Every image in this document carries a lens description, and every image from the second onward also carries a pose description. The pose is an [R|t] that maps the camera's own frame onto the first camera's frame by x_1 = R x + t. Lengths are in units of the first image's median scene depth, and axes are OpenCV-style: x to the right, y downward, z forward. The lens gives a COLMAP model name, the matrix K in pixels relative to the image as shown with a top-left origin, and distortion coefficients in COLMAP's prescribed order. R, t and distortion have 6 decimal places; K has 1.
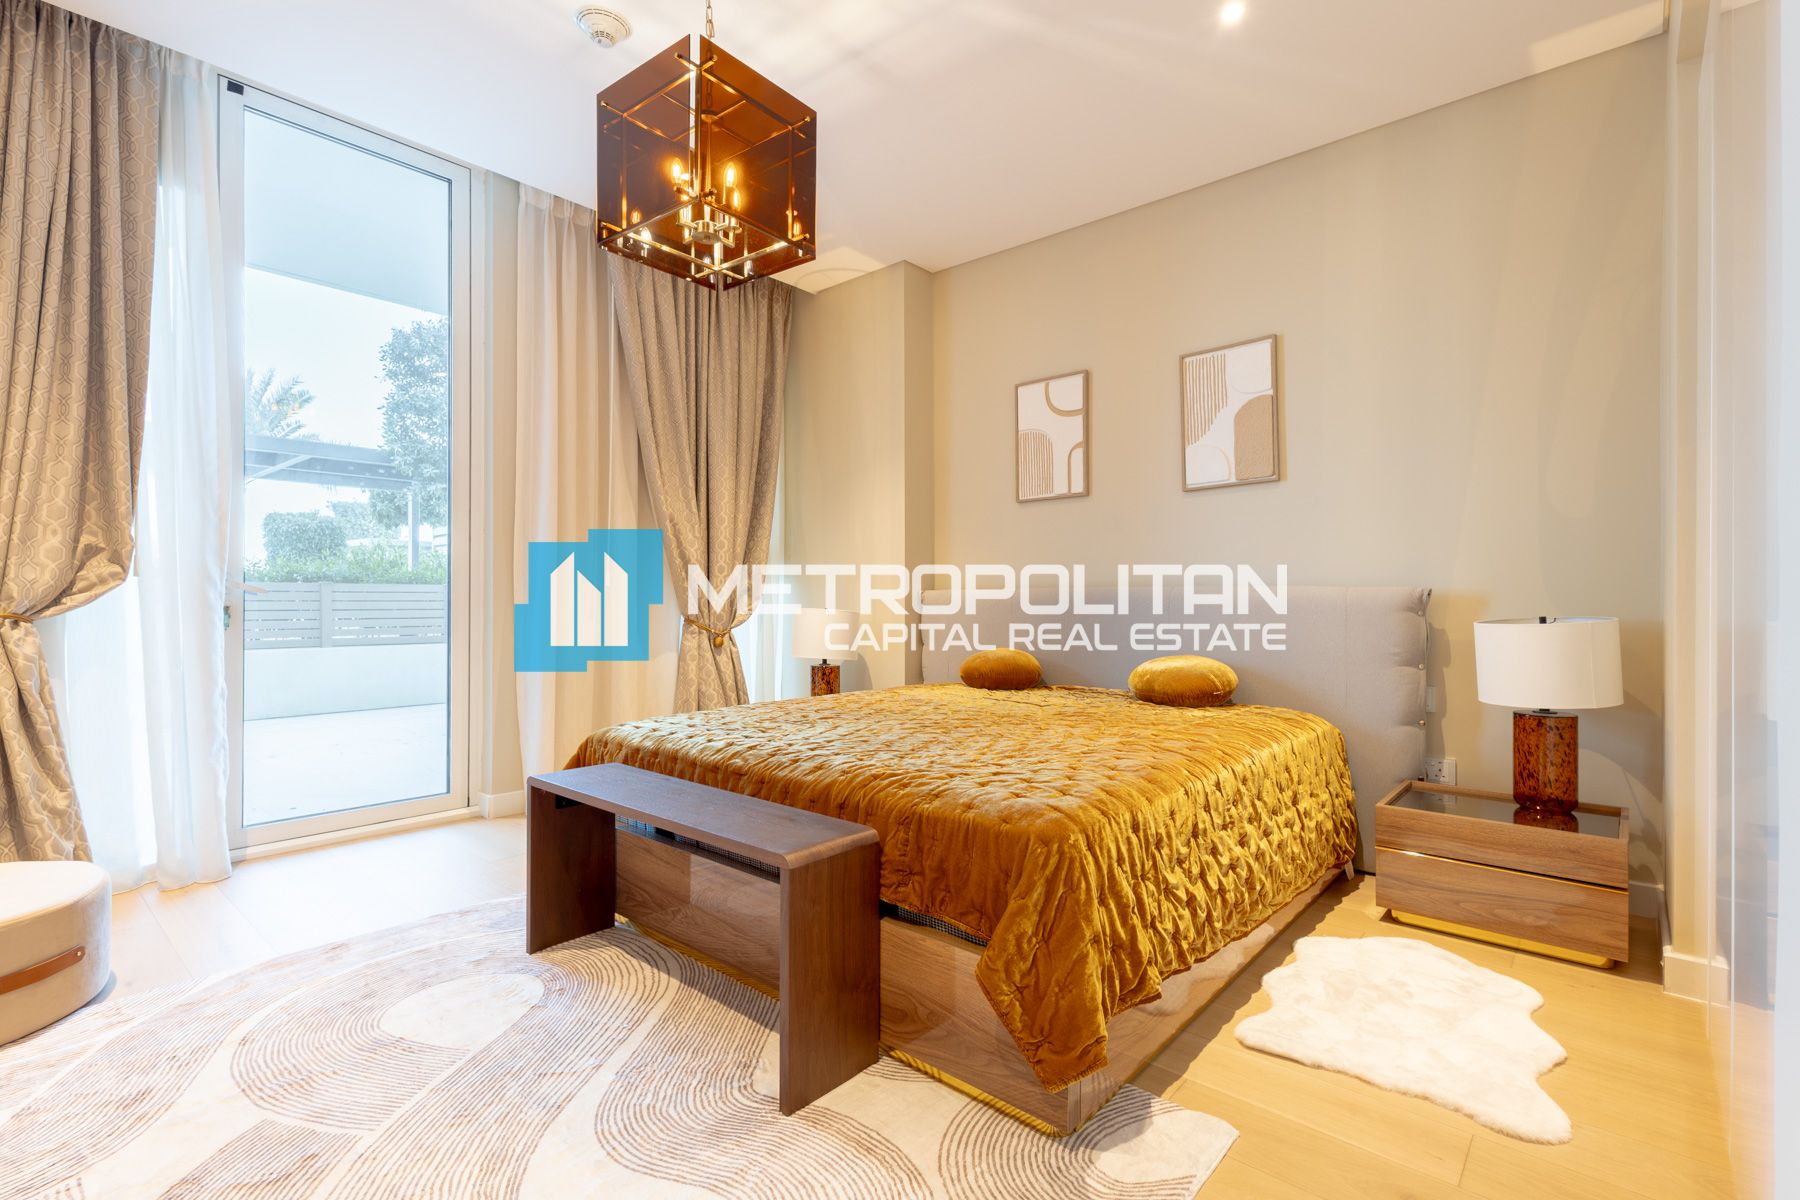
lens RADIAL K [[825.1, 0, 900.4], [0, 825.1, 596.0], [0, 0, 1]] dist [0.001128, -0.000018]
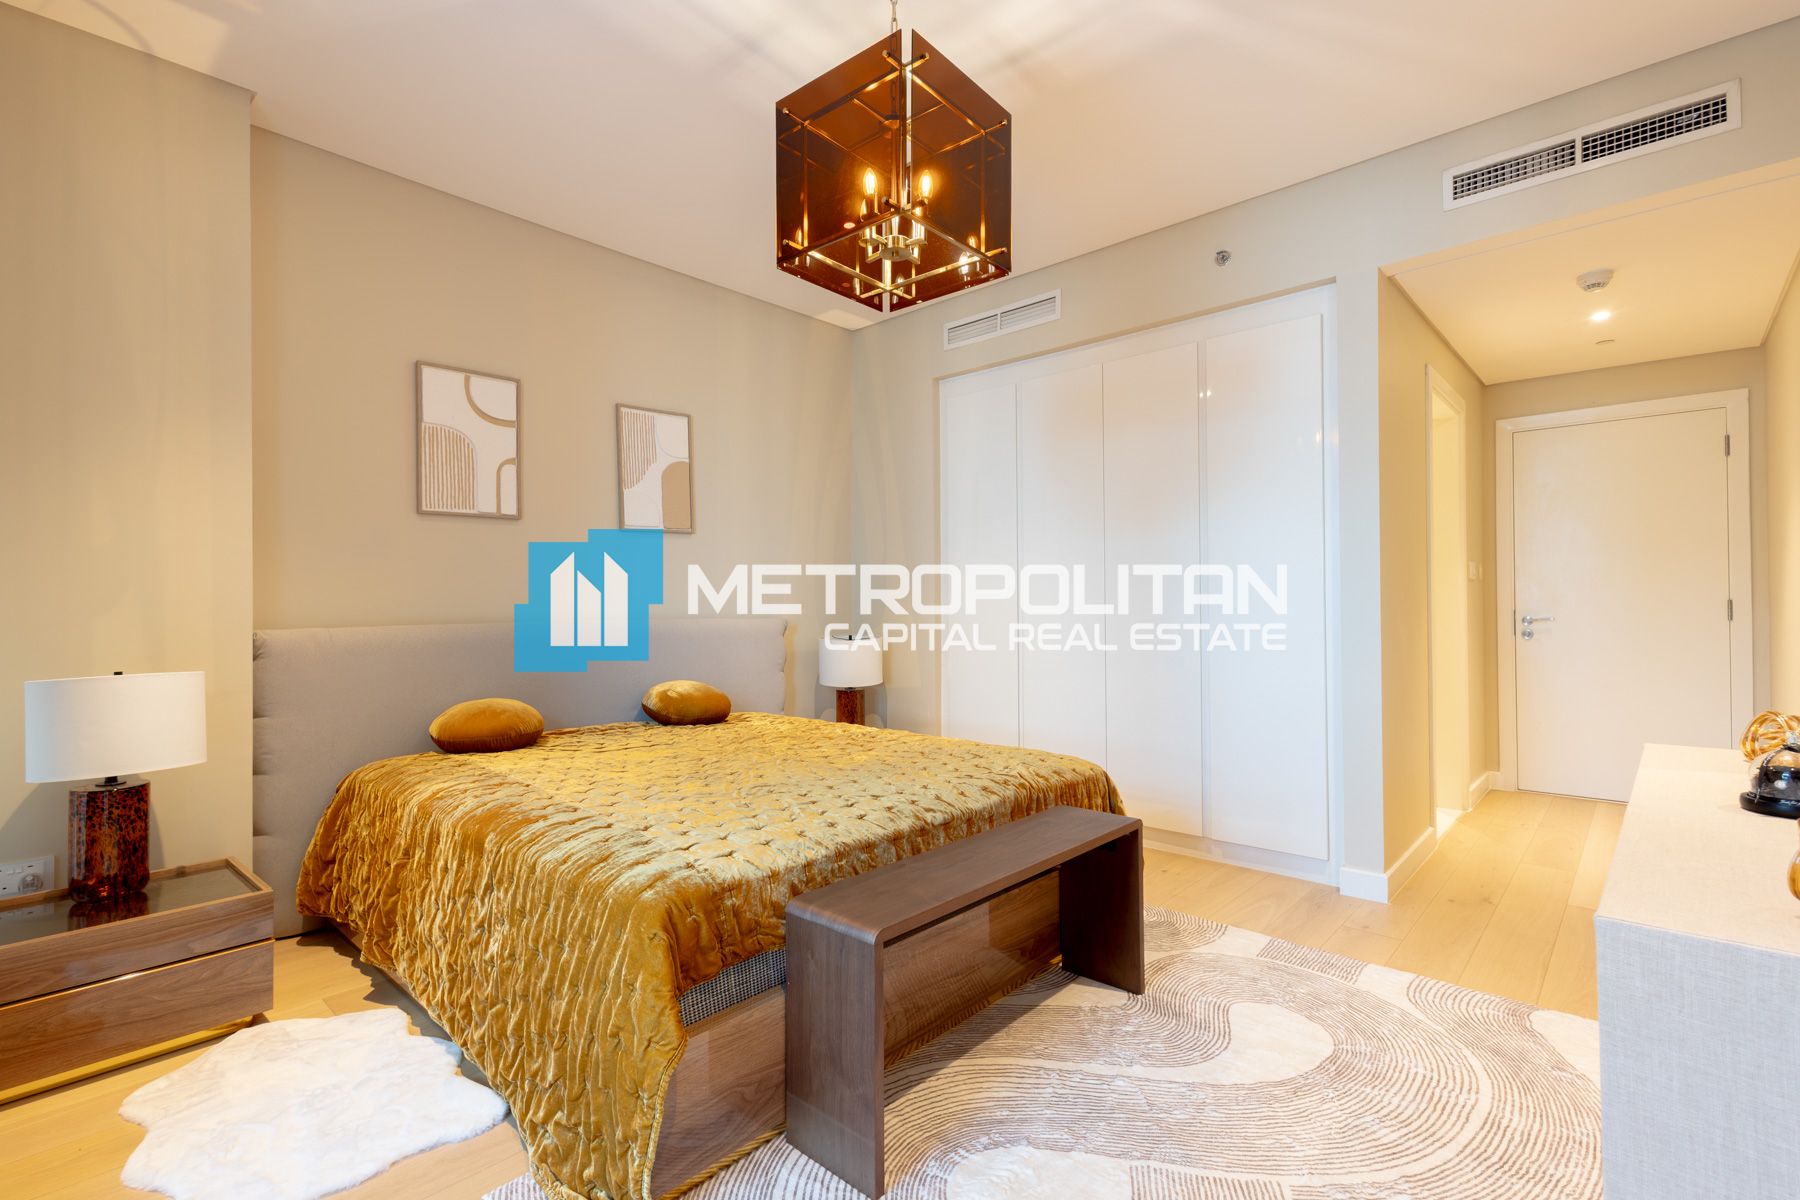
lens RADIAL K [[825.1, 0, 900.4], [0, 825.1, 596.0], [0, 0, 1]] dist [0.001128, -0.000018]
pose [[0.017870, 0.008101, 0.999808, -0.770049], [0.005958, 0.999949, -0.008209, -0.033761], [-0.999823, 0.006104, 0.017821, 0.663732]]
